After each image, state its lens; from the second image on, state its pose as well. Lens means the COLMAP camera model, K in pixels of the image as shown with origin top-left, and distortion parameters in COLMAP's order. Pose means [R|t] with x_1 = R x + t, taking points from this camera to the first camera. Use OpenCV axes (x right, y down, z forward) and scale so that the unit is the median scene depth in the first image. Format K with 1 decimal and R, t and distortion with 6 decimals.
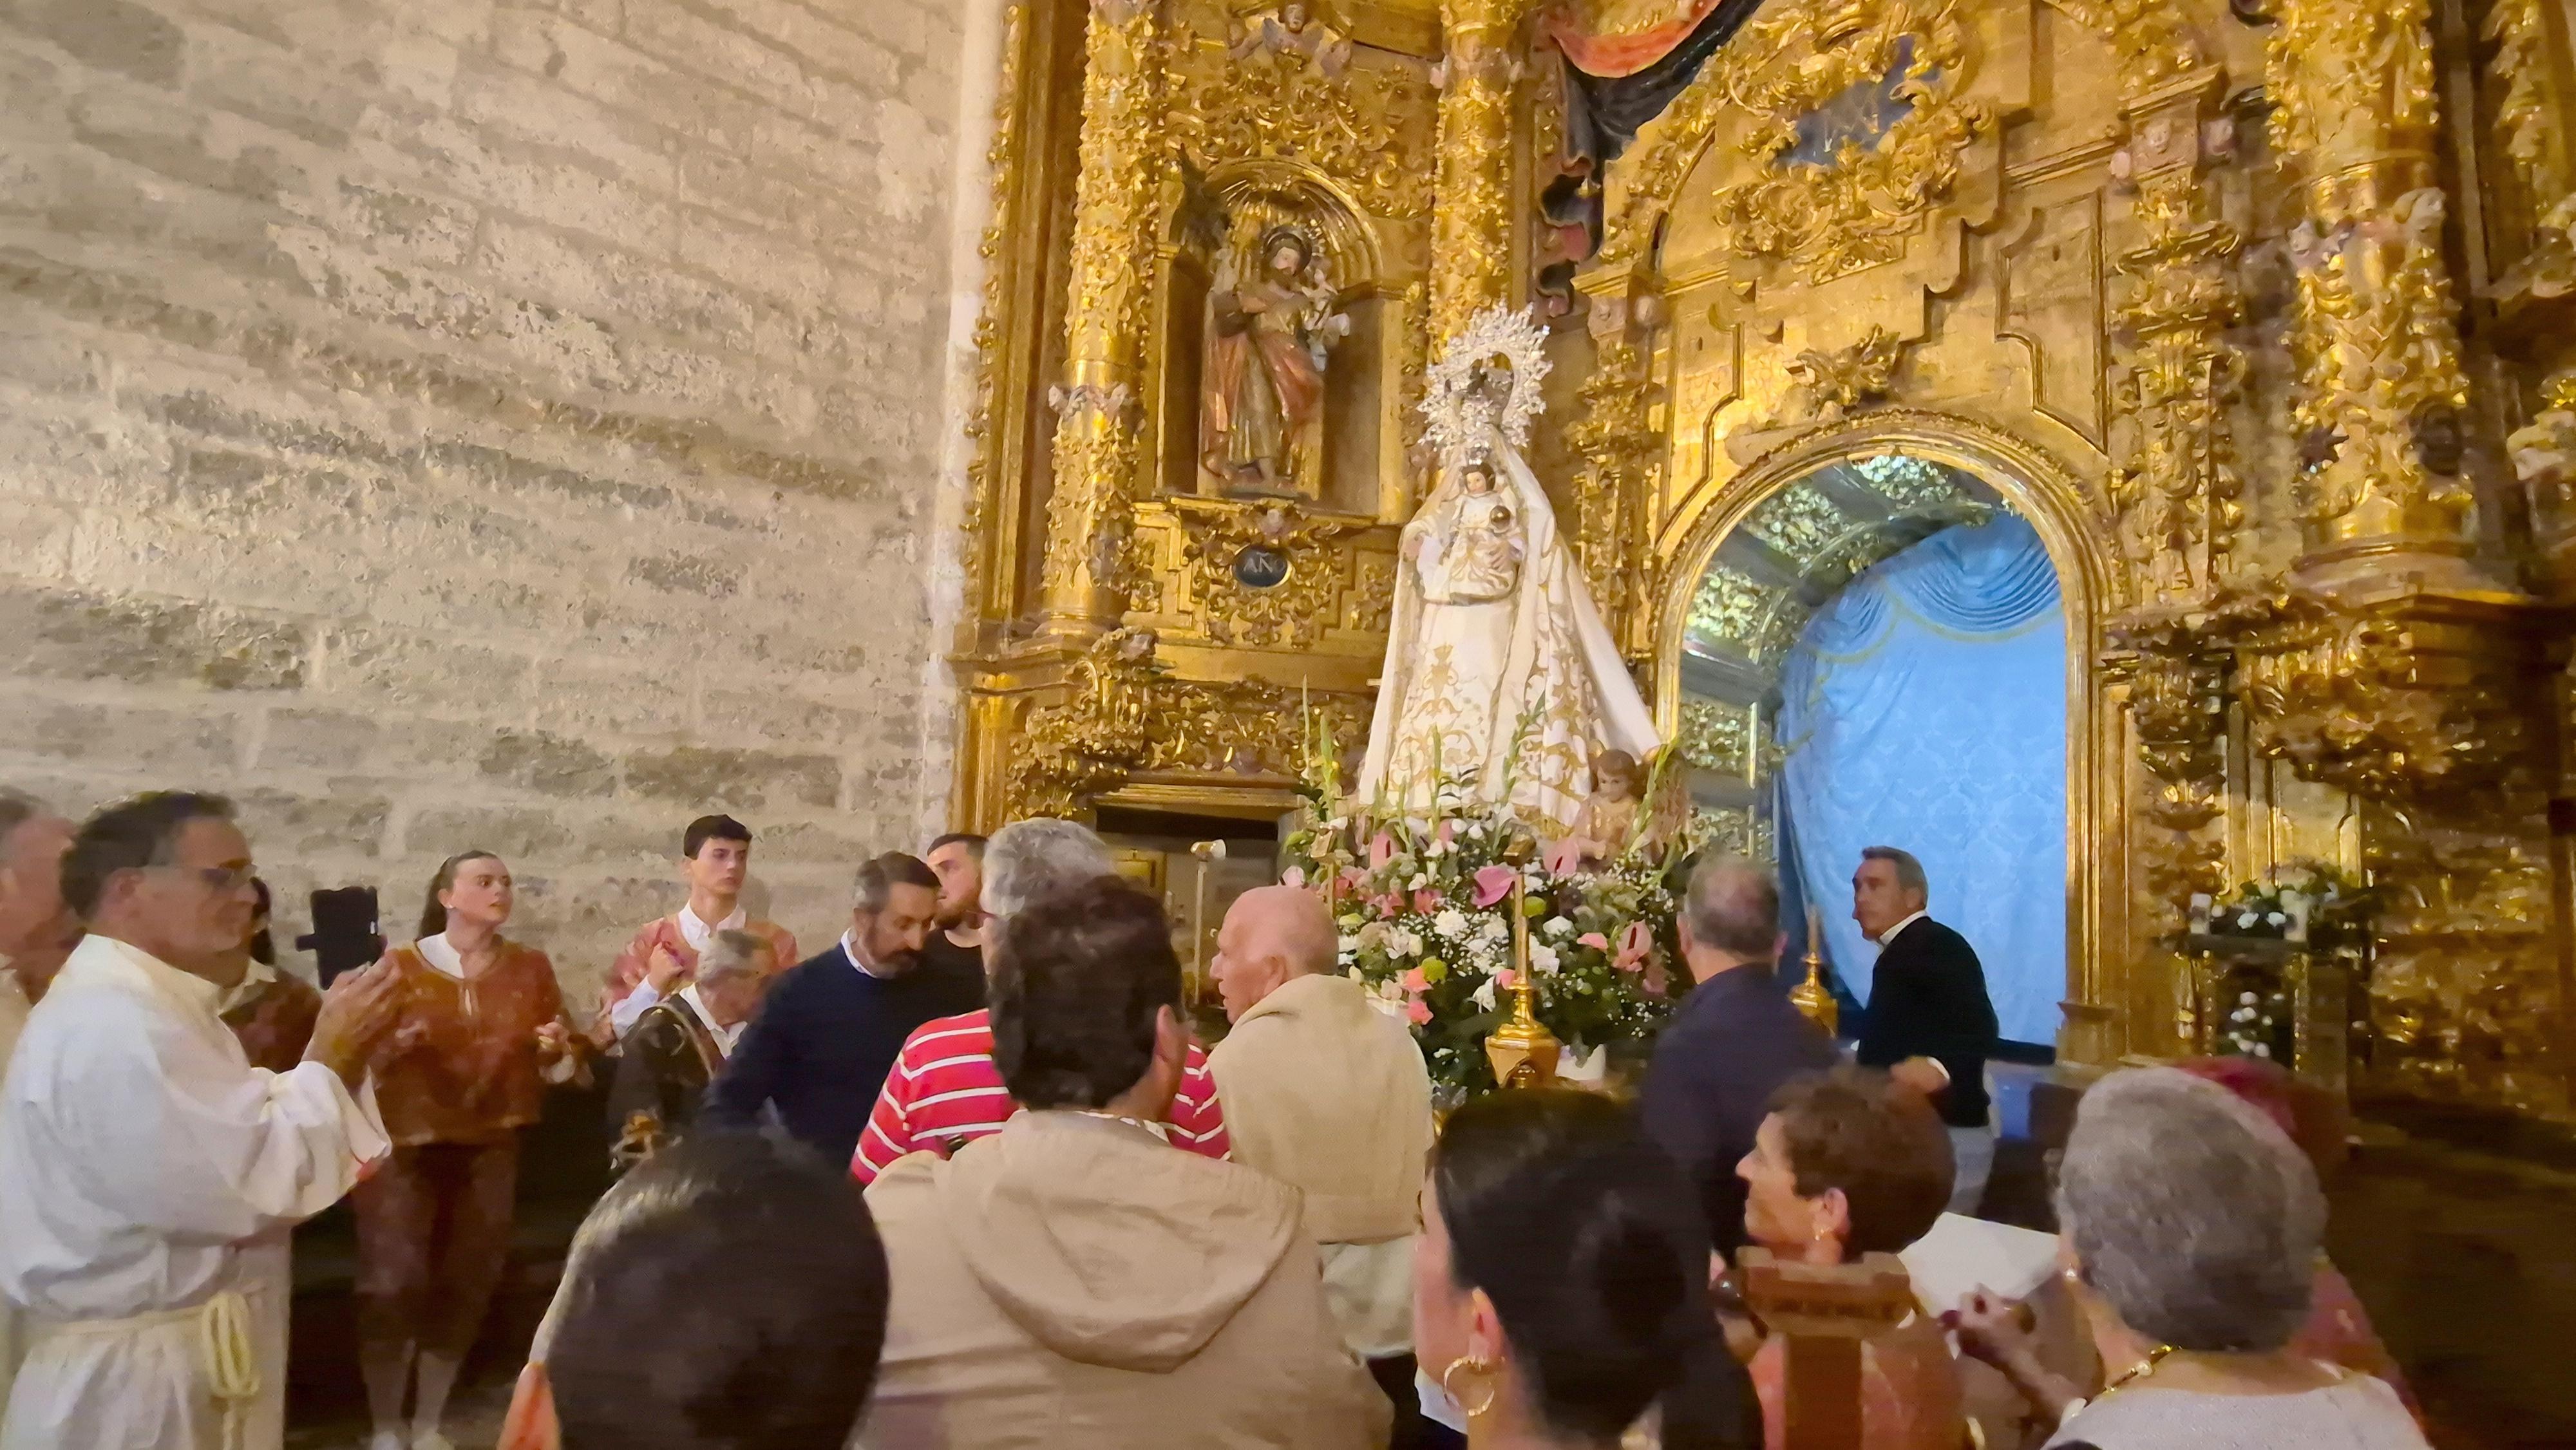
lens RADIAL K [[1239.1, 0, 1280.6], [0, 1239.1, 718.4], [0, 0, 1]] dist [-0.017888, 0.001184]
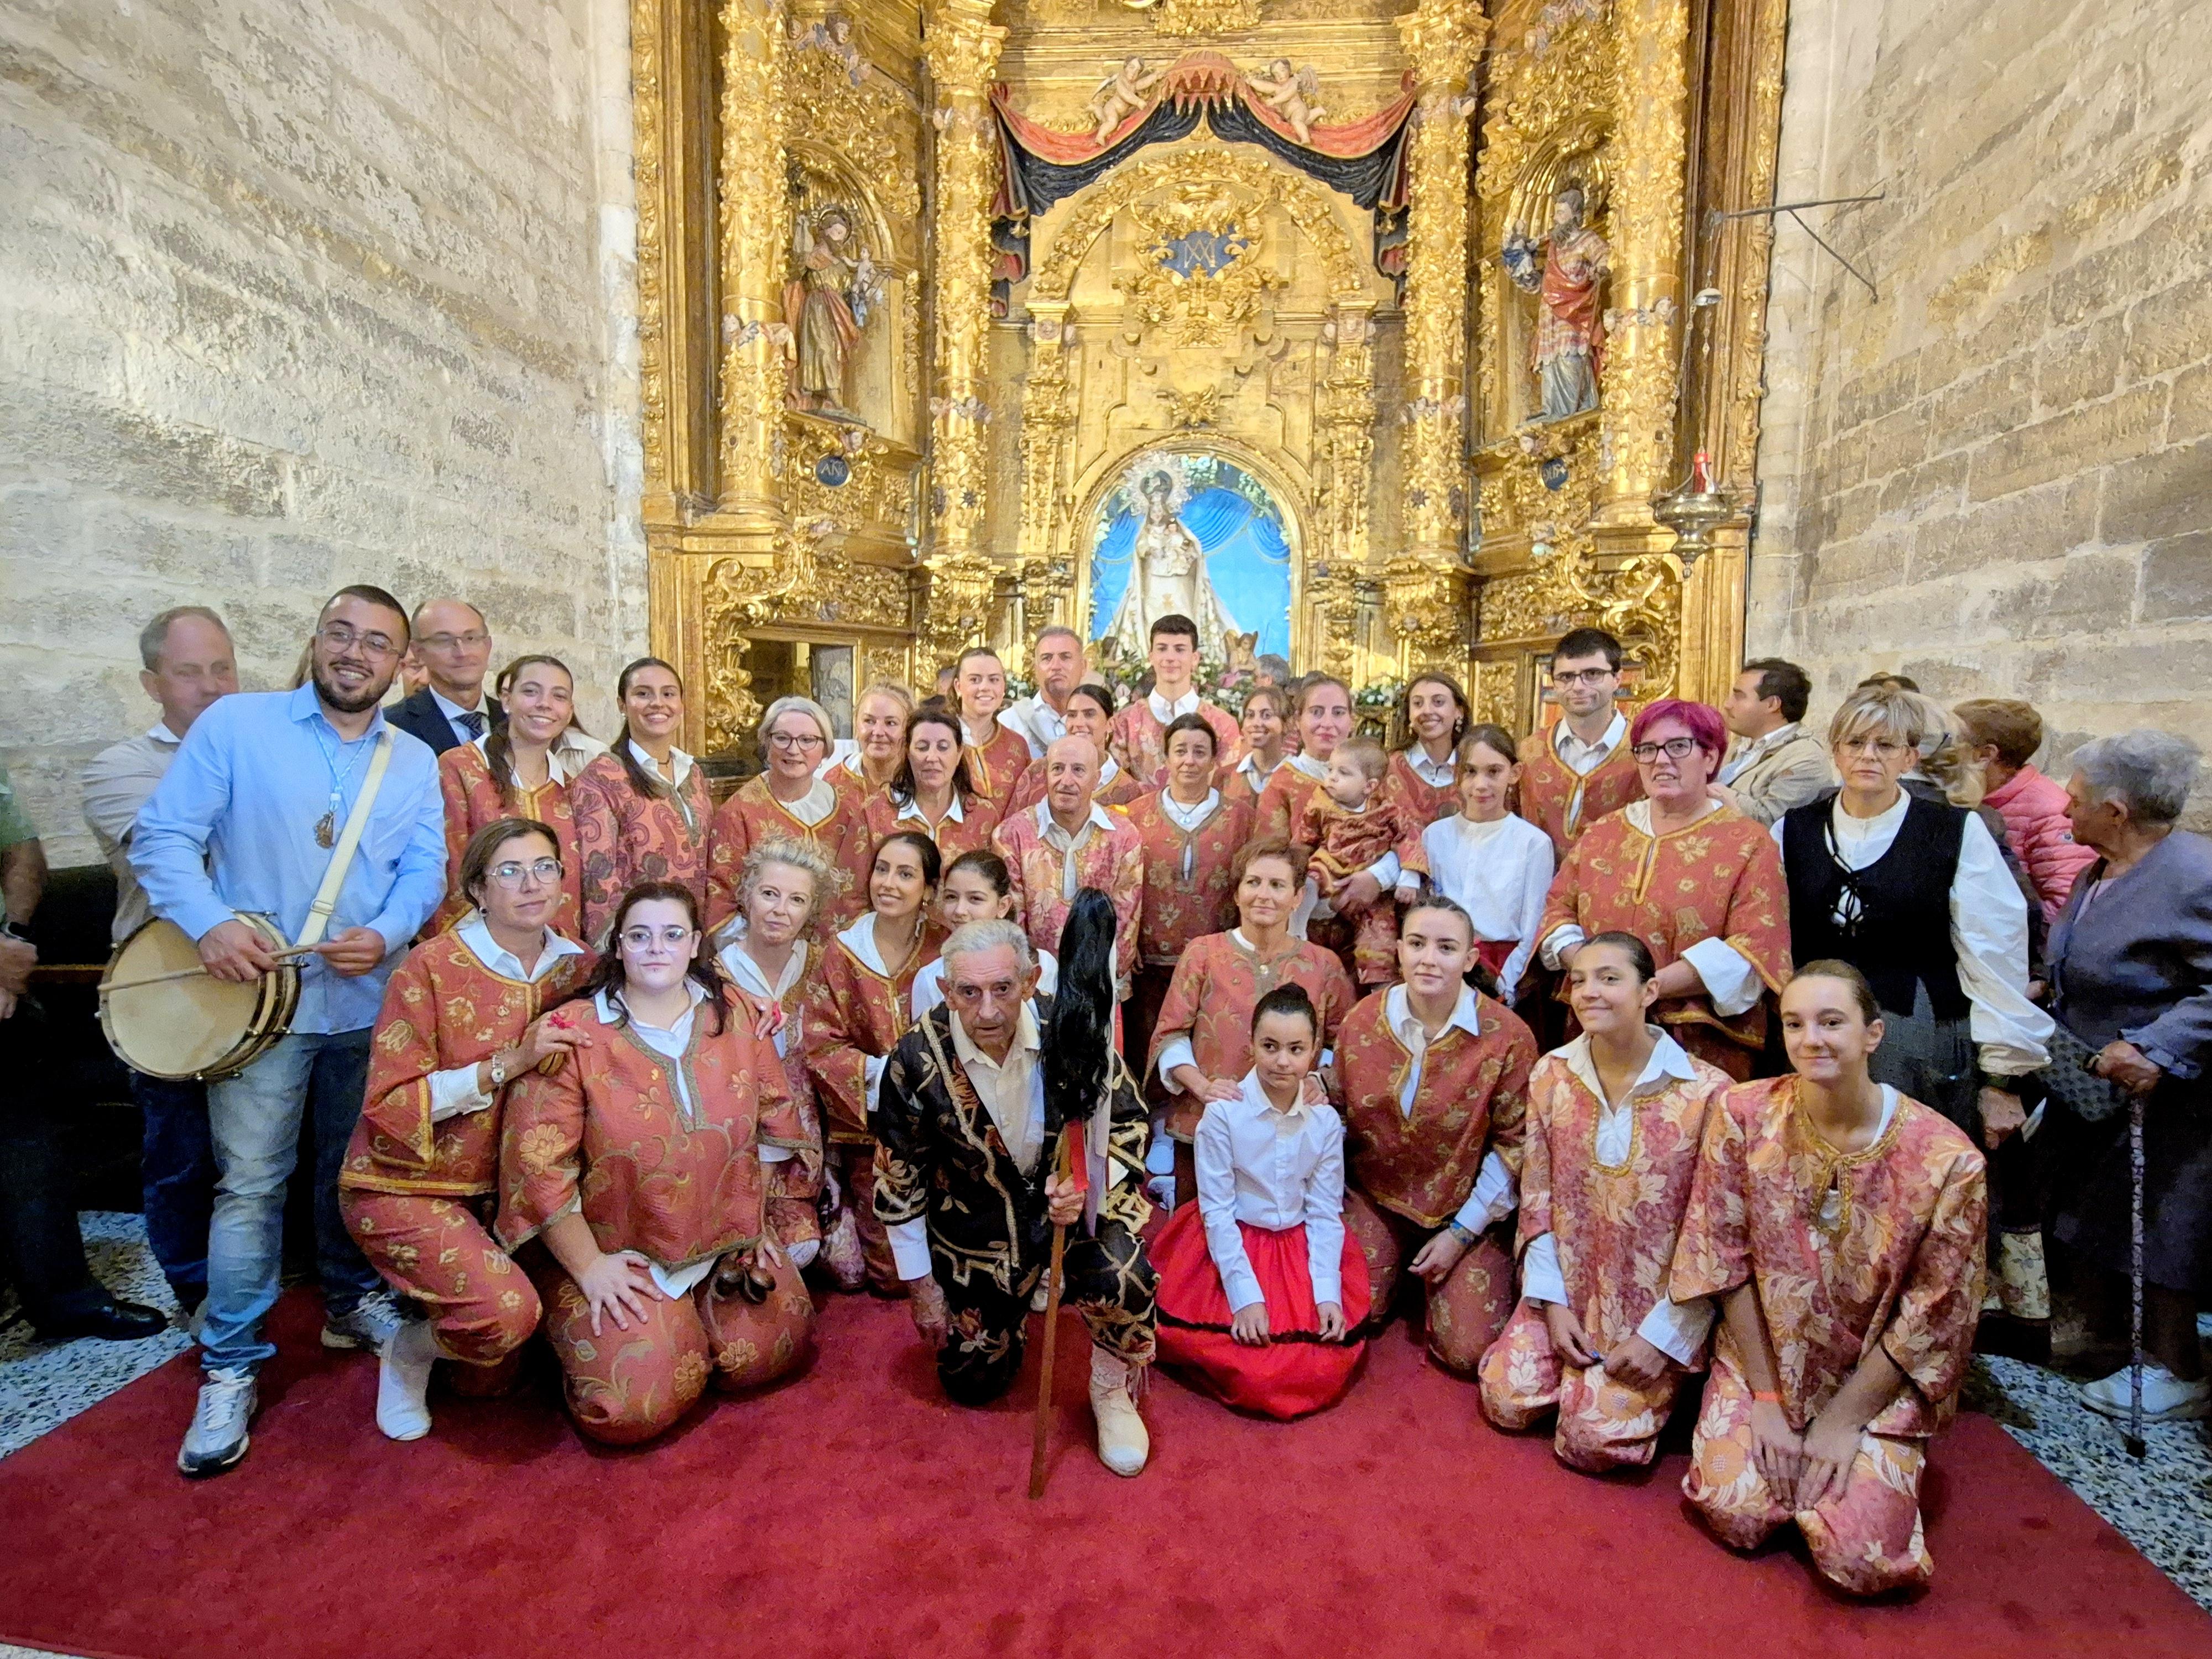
lens RADIAL K [[1157.6, 0, 1106.0], [0, 1157.6, 778.9], [0, 0, 1]] dist [0.009184, -0.008285]
pose [[0.763935, -0.054027, 0.643028, -0.875352], [-0.056556, 0.987049, 0.150121, 0.009545], [-0.642810, -0.151050, 0.750985, -0.310603]]
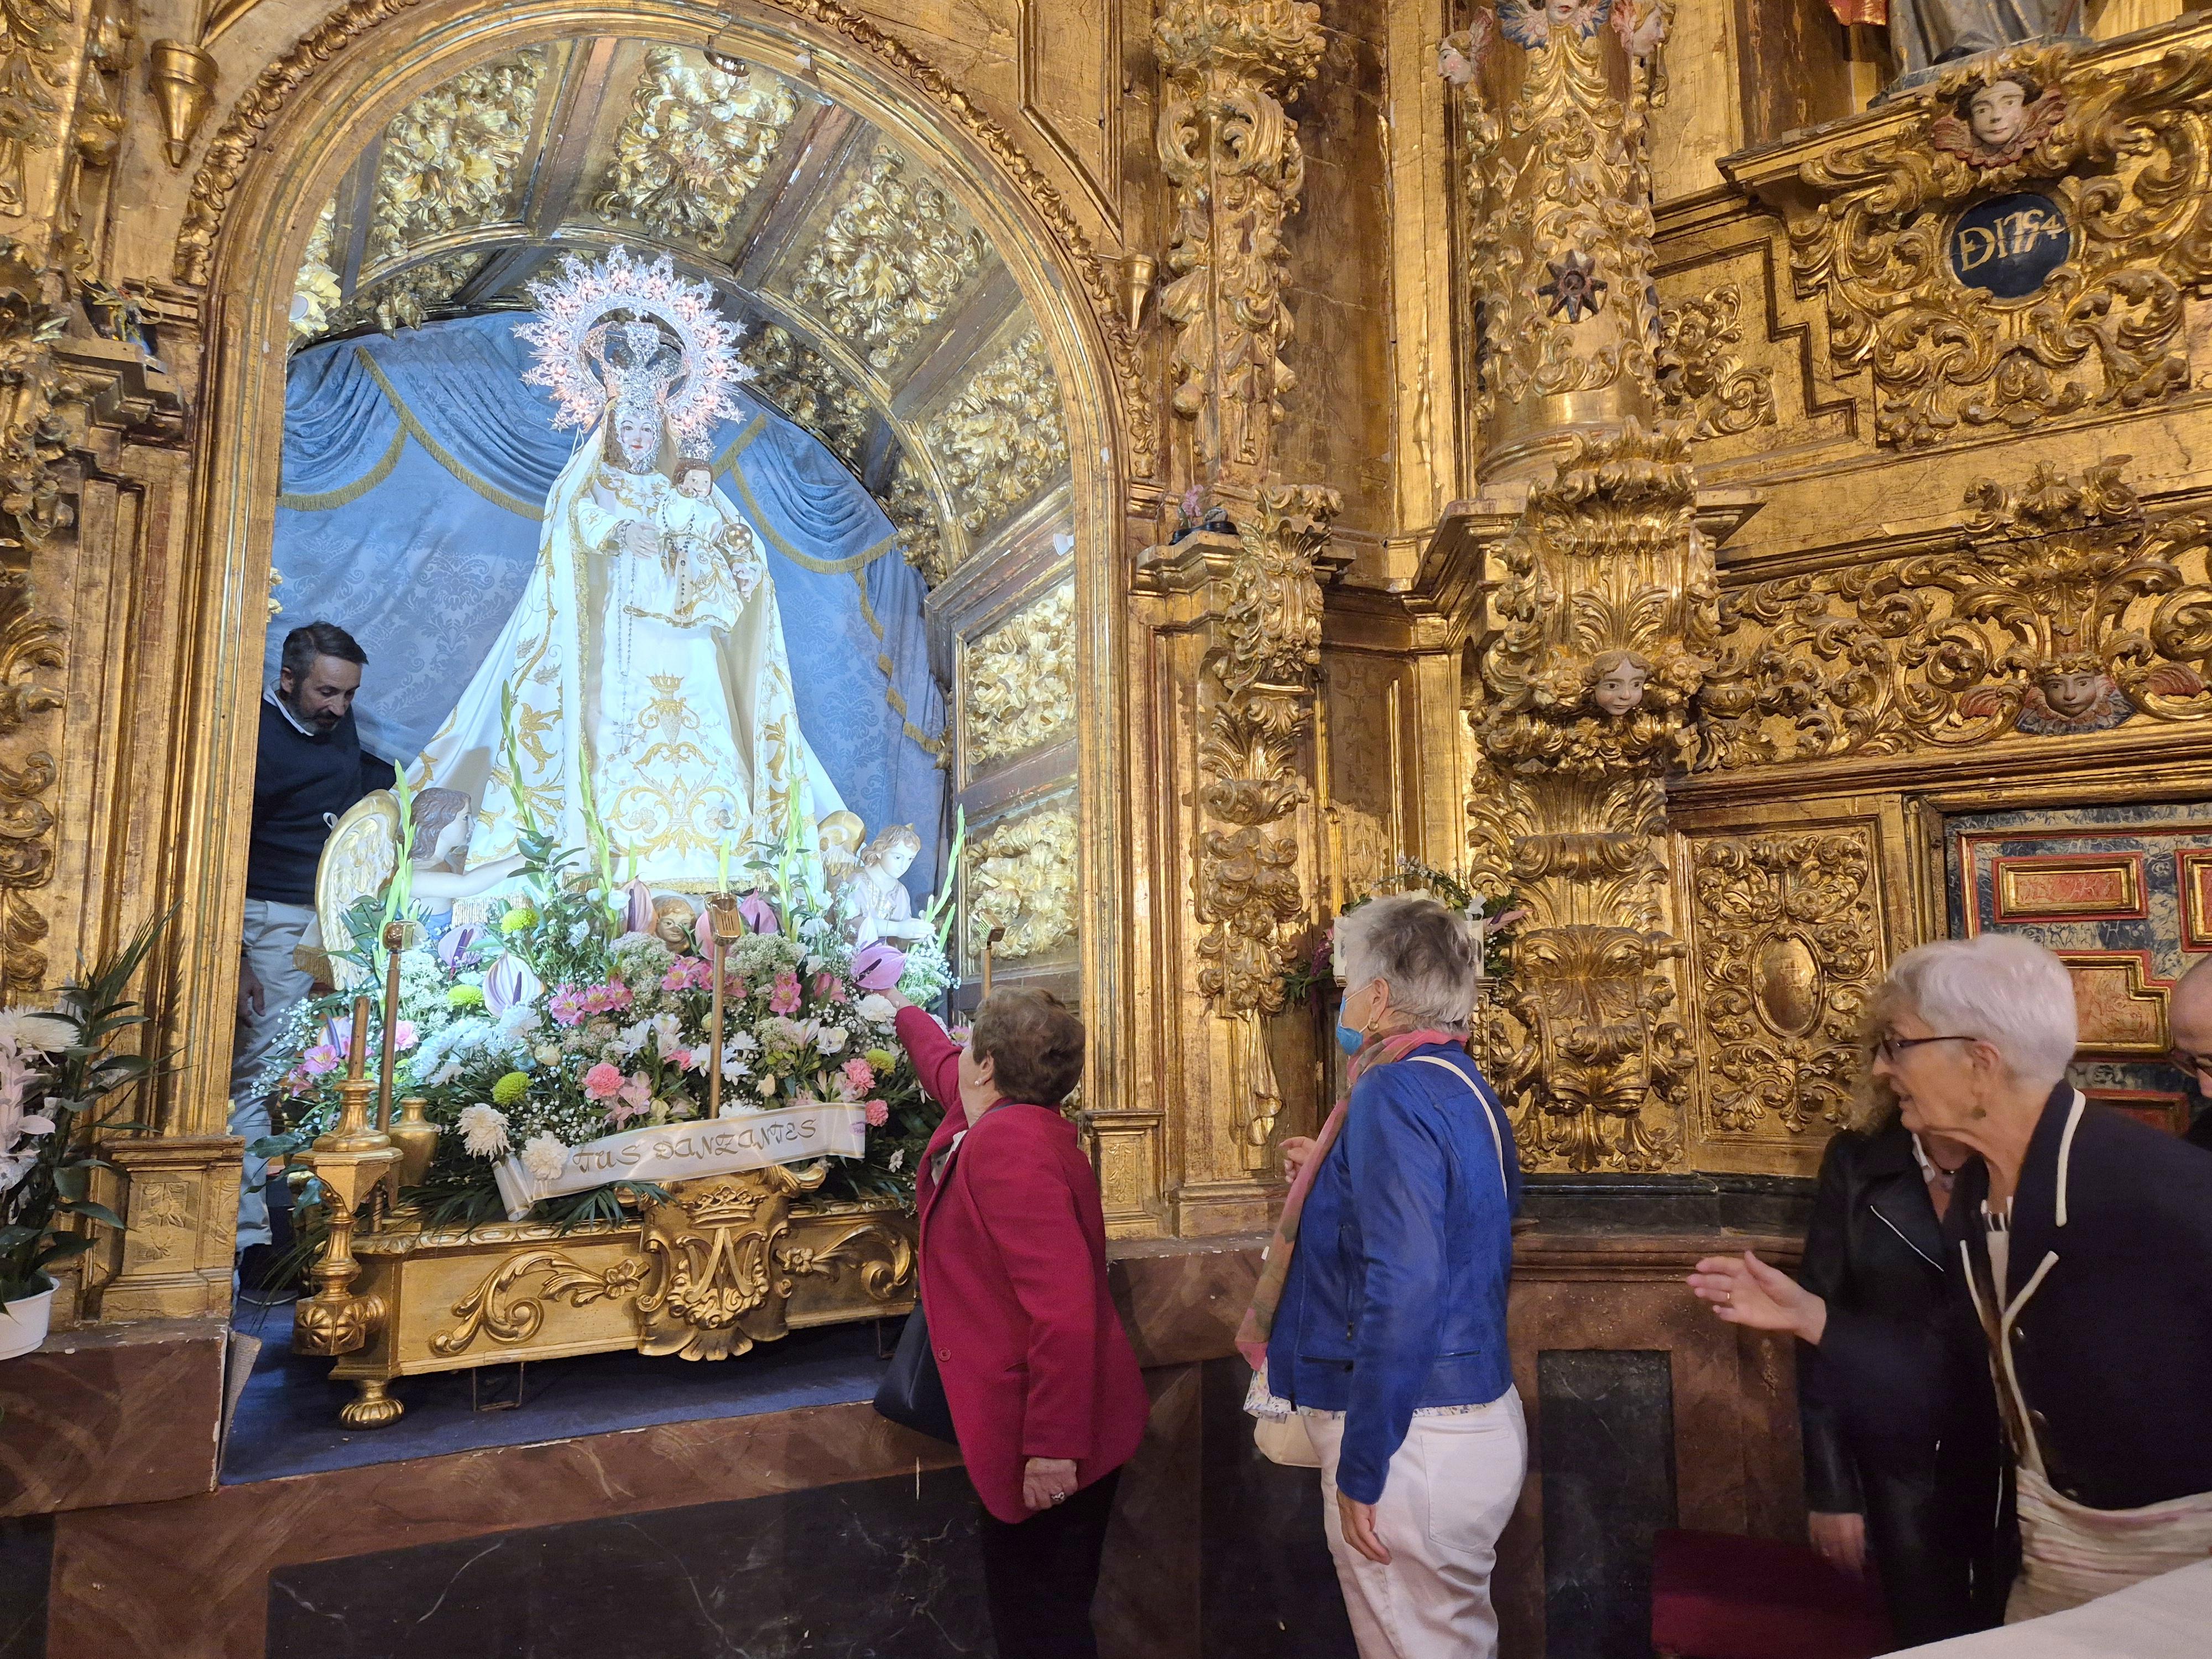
lens RADIAL K [[1543.6, 0, 1117.0], [0, 1543.6, 820.4], [0, 0, 1]] dist [0.072760, -0.059140]
pose [[0.294938, 0.059045, 0.953690, -0.068290], [-0.085543, 0.995713, -0.035191, 0.114618], [-0.951680, -0.071202, 0.298724, 0.759399]]
